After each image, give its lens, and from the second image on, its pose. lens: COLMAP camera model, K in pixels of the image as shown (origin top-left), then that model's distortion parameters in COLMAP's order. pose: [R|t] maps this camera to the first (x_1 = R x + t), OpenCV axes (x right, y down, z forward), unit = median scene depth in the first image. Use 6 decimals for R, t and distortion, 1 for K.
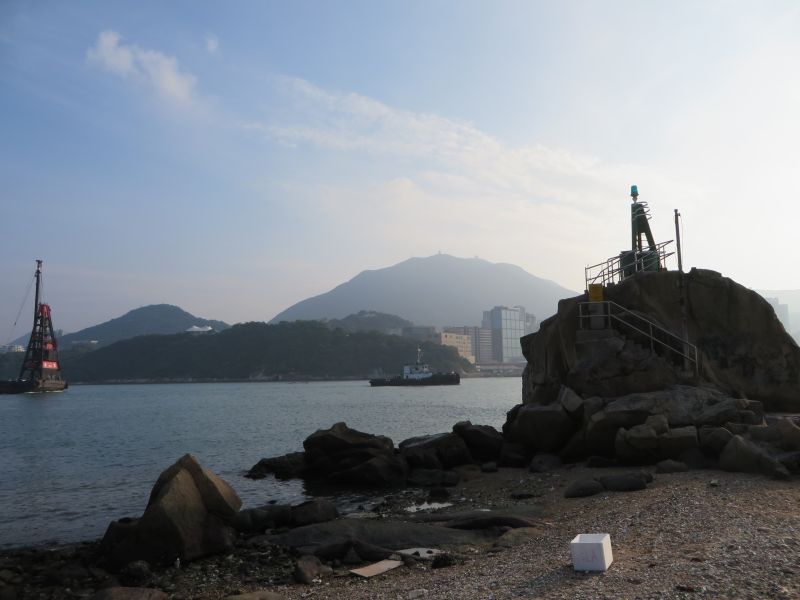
lens RADIAL K [[598.6, 0, 397.9], [0, 598.6, 302.5], [0, 0, 1]] dist [-0.005240, -0.013847]
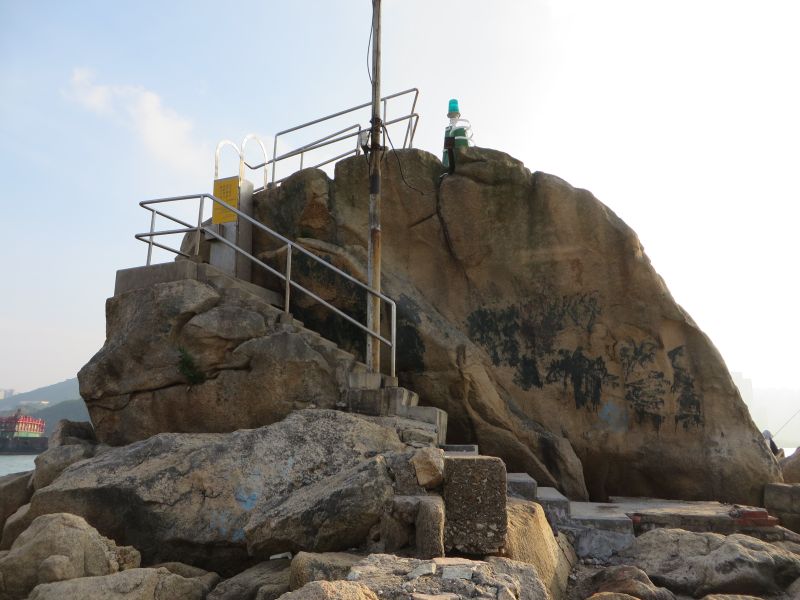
lens RADIAL K [[598.6, 0, 401.5], [0, 598.6, 301.1], [0, 0, 1]] dist [-0.005240, -0.013847]
pose [[0.998528, 0.025214, 0.048024, 0.437669], [-0.019627, 0.993352, -0.113435, 0.101640], [-0.050565, 0.112325, 0.992384, 0.588102]]
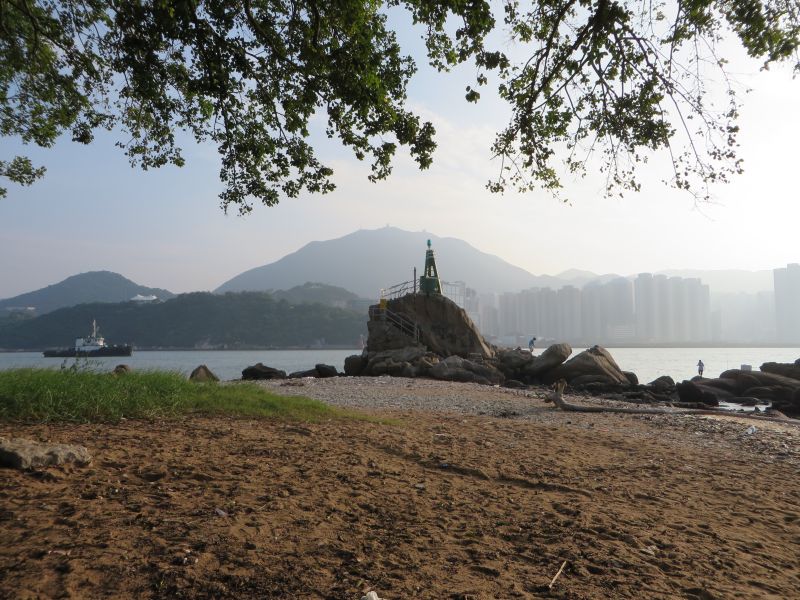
lens RADIAL K [[598.6, 0, 400.2], [0, 598.6, 298.6], [0, 0, 1]] dist [-0.005240, -0.013847]
pose [[0.995796, 0.017290, 0.089950, 0.200751], [-0.020988, 0.998966, 0.040331, -0.119766], [-0.089160, -0.042050, 0.995129, -1.118292]]
